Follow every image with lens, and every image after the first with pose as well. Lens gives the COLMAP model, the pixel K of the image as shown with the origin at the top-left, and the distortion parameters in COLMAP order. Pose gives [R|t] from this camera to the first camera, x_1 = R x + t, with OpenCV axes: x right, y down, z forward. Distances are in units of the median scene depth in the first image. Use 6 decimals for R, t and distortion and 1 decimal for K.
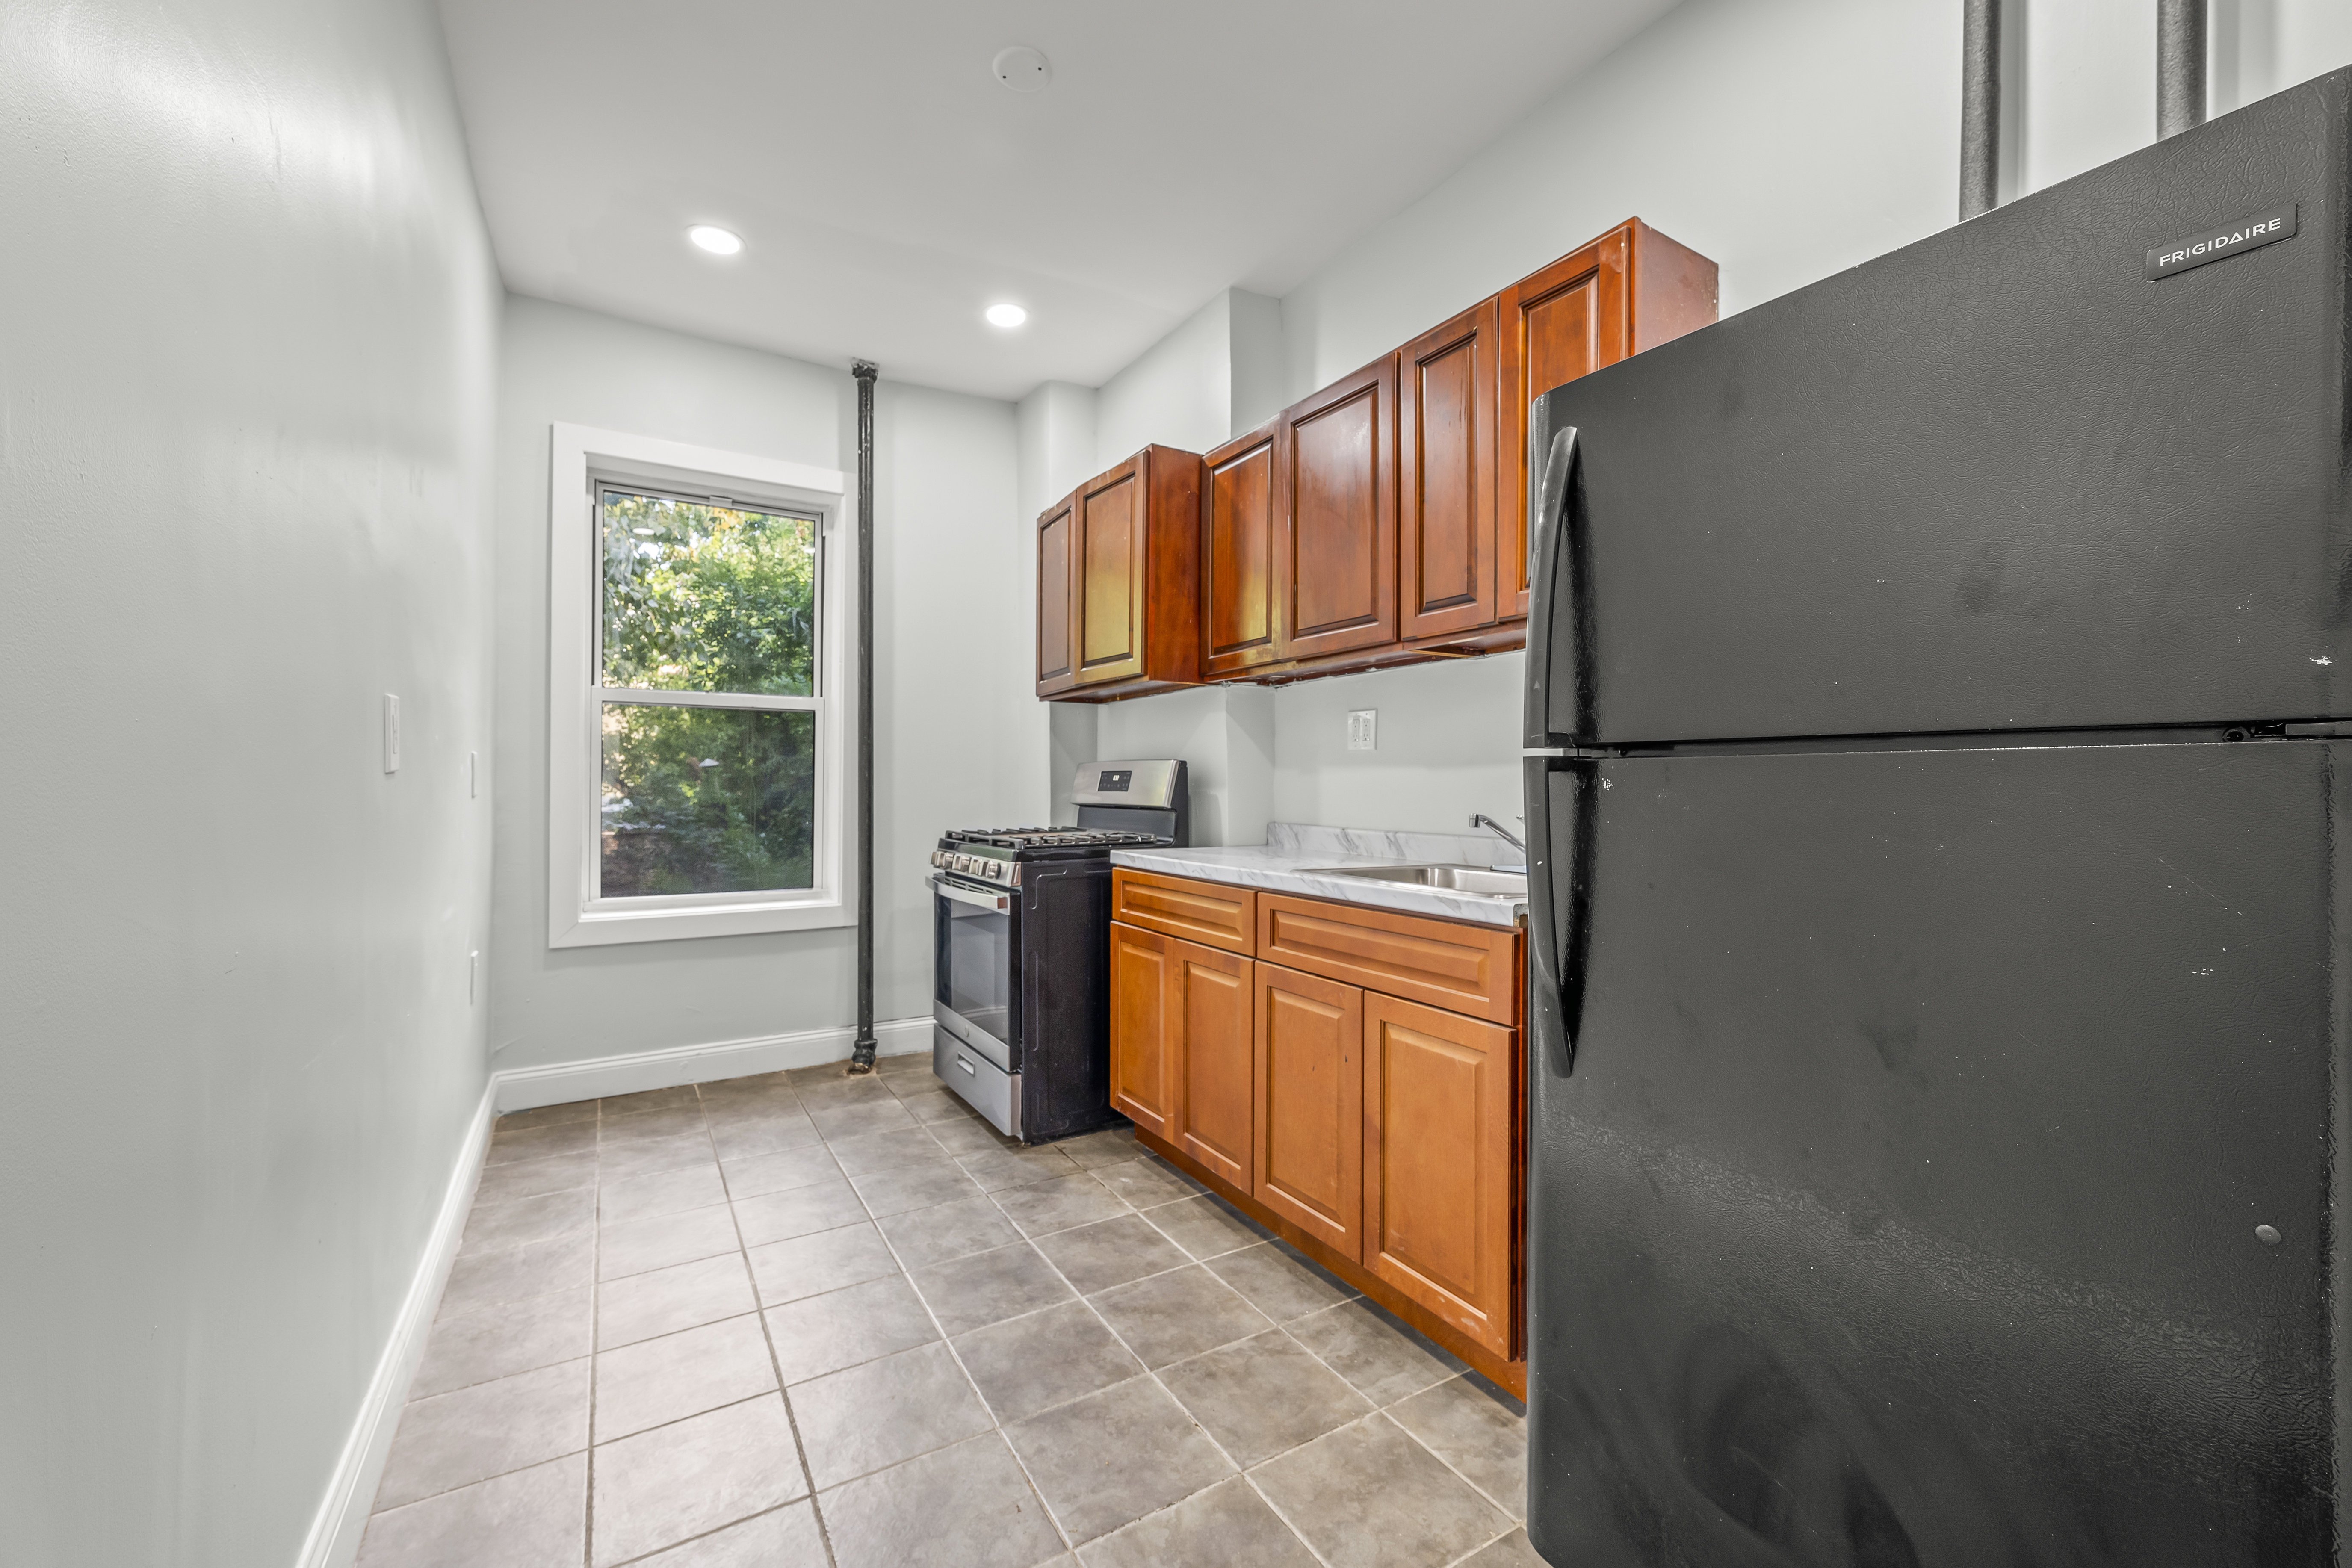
lens RADIAL K [[933.8, 0, 1171.4], [0, 933.8, 780.5], [0, 0, 1]] dist [0.013805, 0.000096]
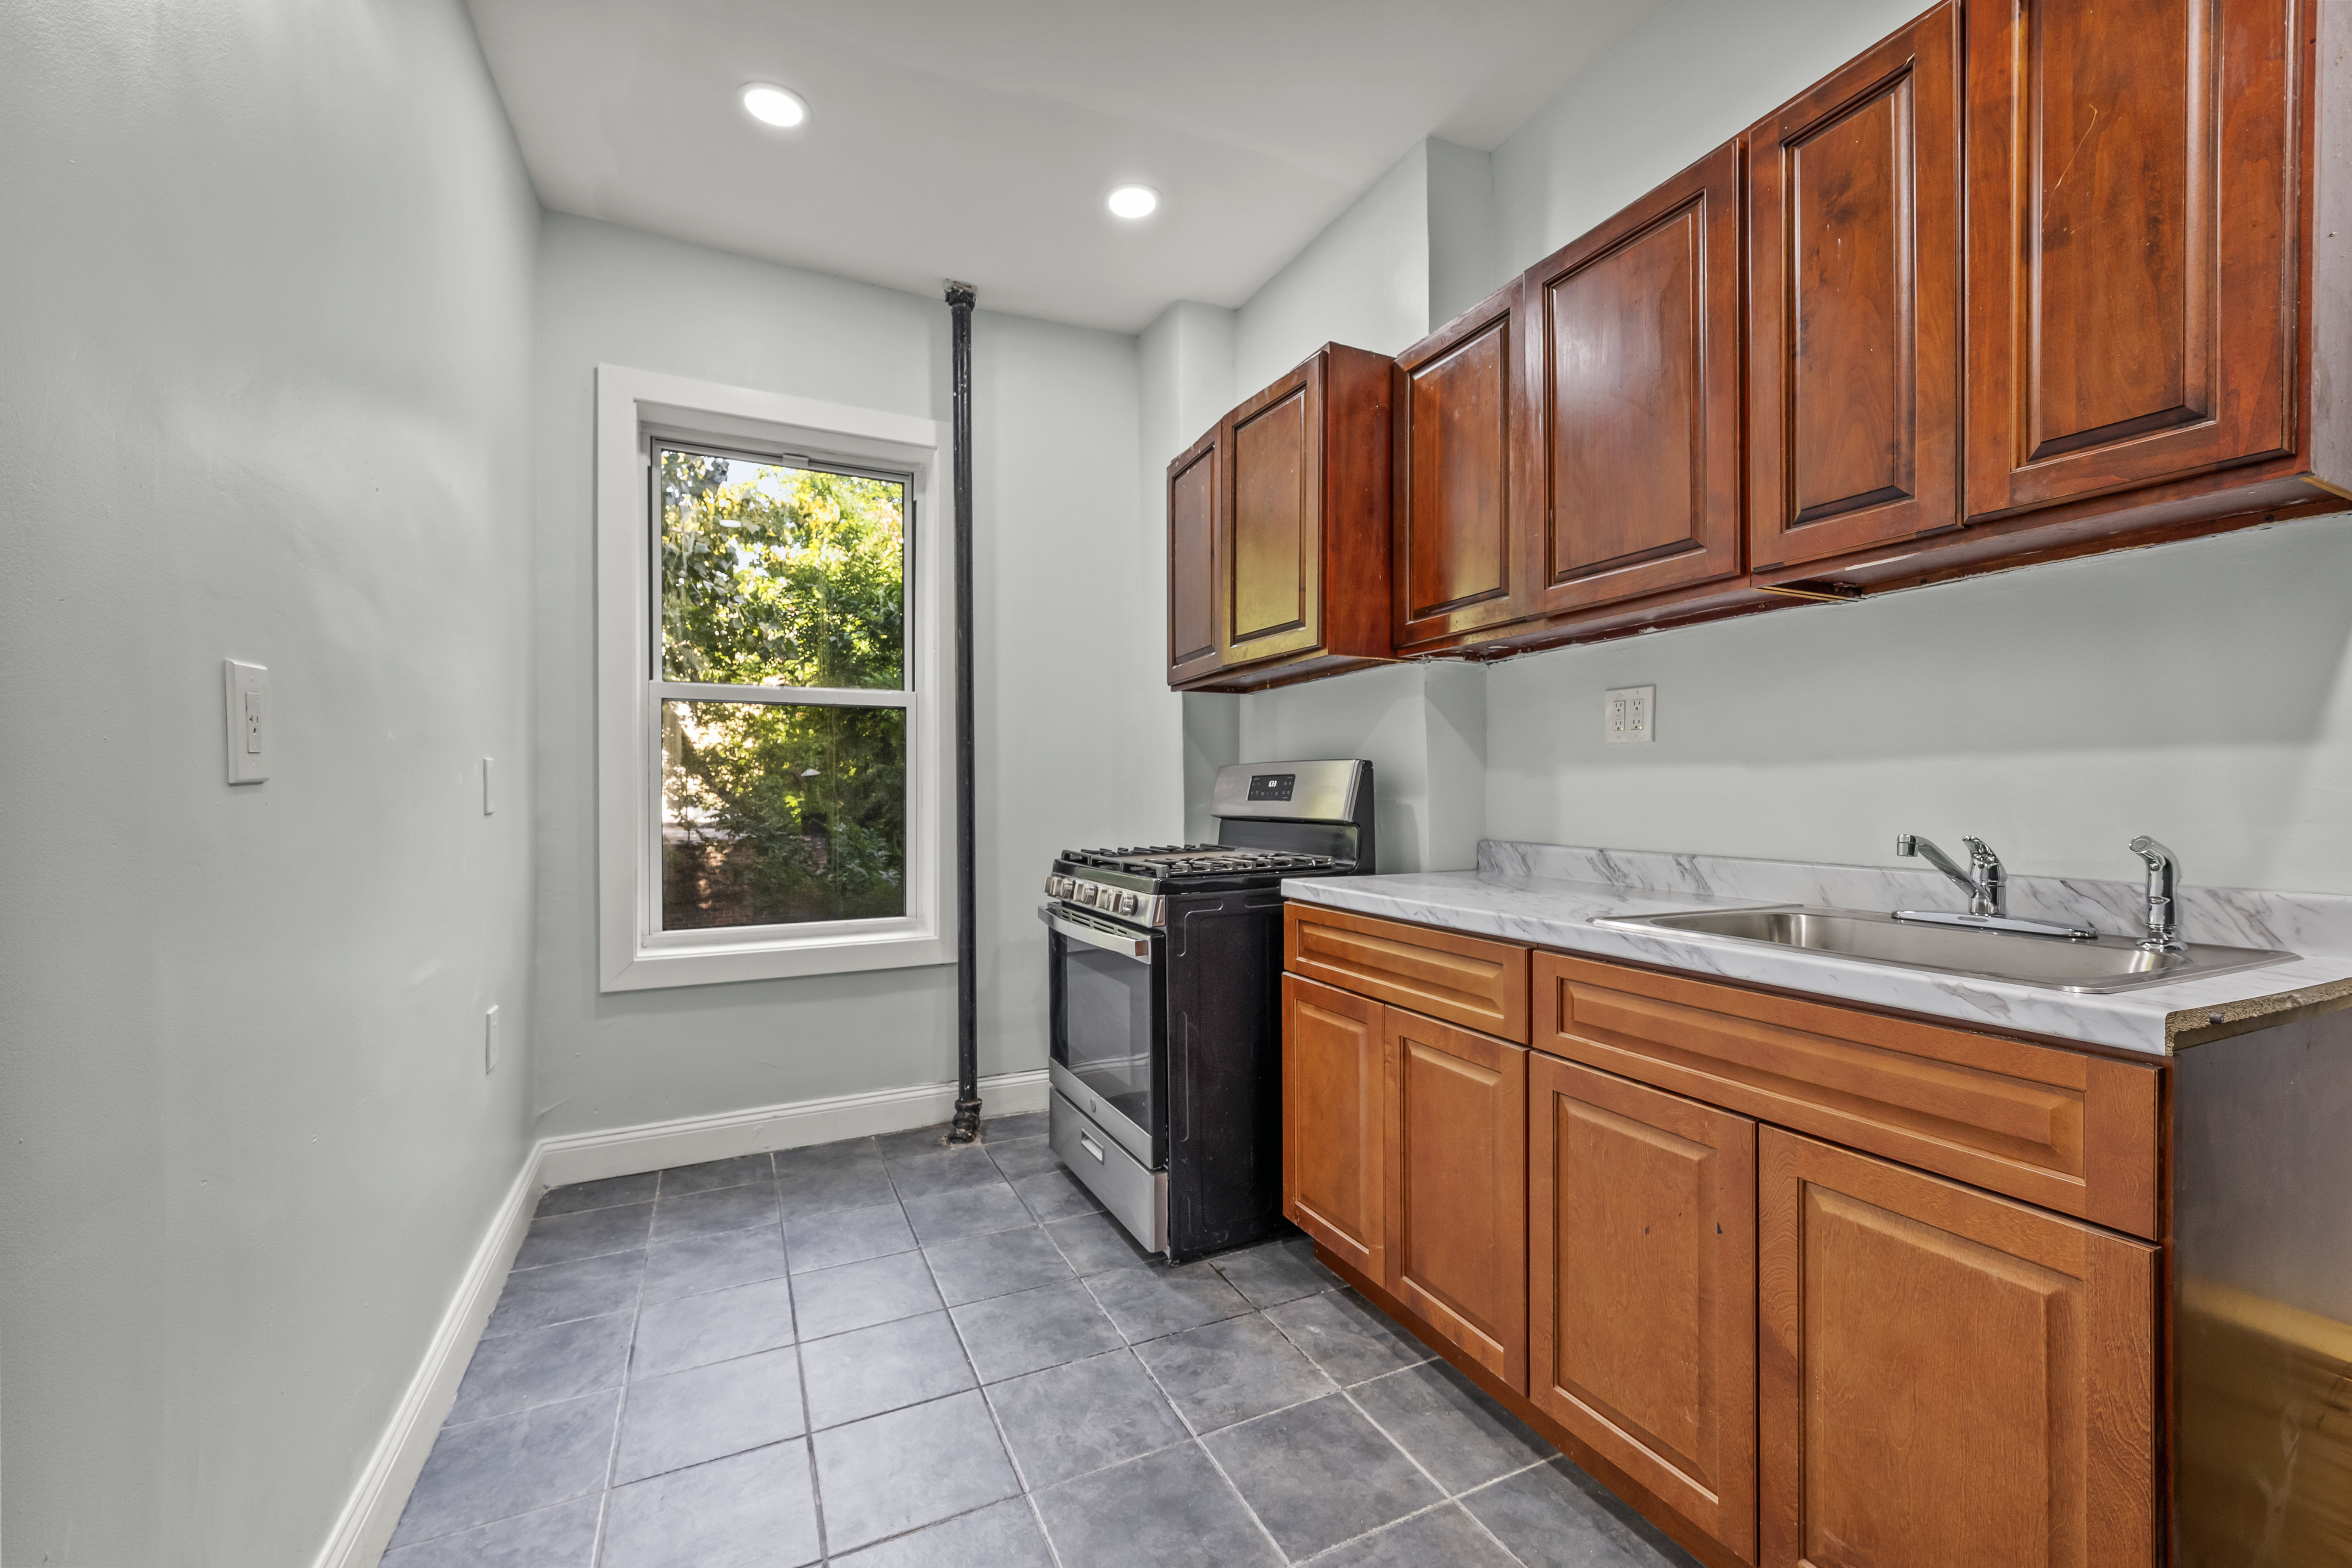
lens RADIAL K [[933.8, 0, 1180.8], [0, 933.8, 788.5], [0, 0, 1]] dist [0.013805, 0.000096]
pose [[0.996099, -0.008660, -0.087817, -0.076779], [0.008817, 0.999960, 0.001394, -0.000593], [0.087801, -0.002163, 0.996136, 0.230187]]
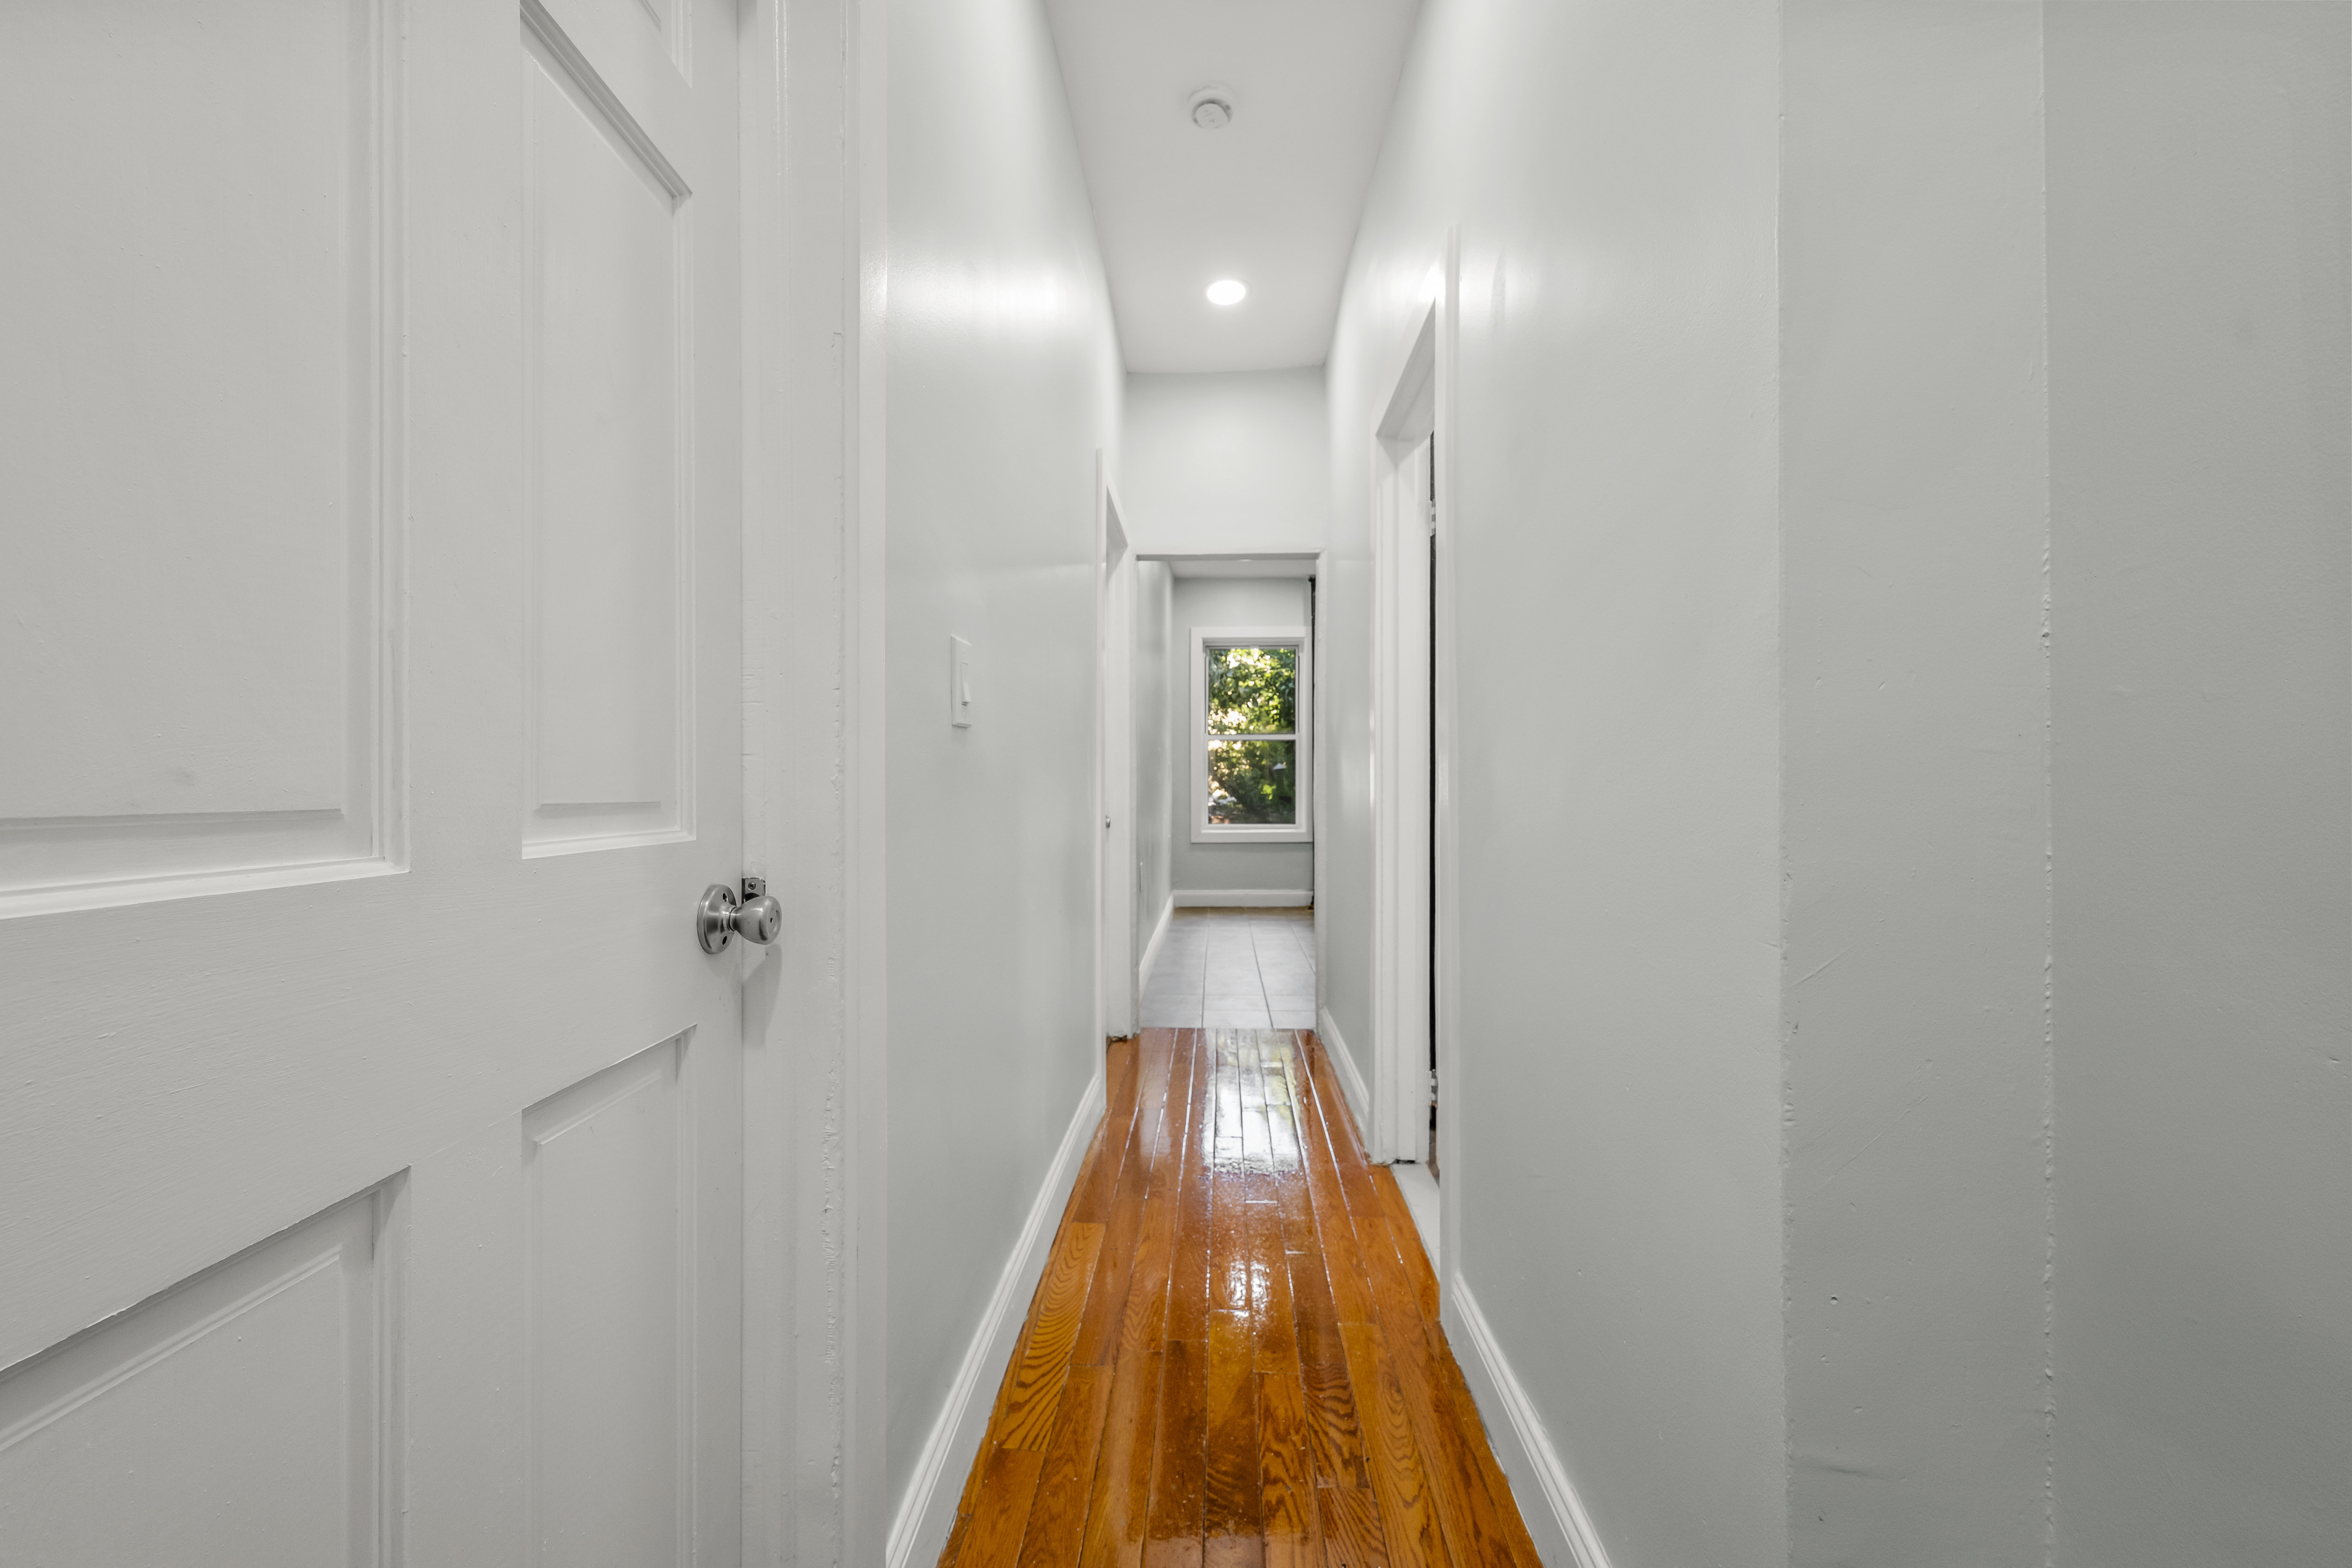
lens RADIAL K [[933.8, 0, 1173.7], [0, 933.8, 784.1], [0, 0, 1]] dist [0.013805, 0.000096]
pose [[0.831428, -0.009138, -0.555558, 0.710232], [0.010257, 0.999947, -0.001097, 0.031715], [0.555539, -0.004786, 0.831477, -1.141260]]
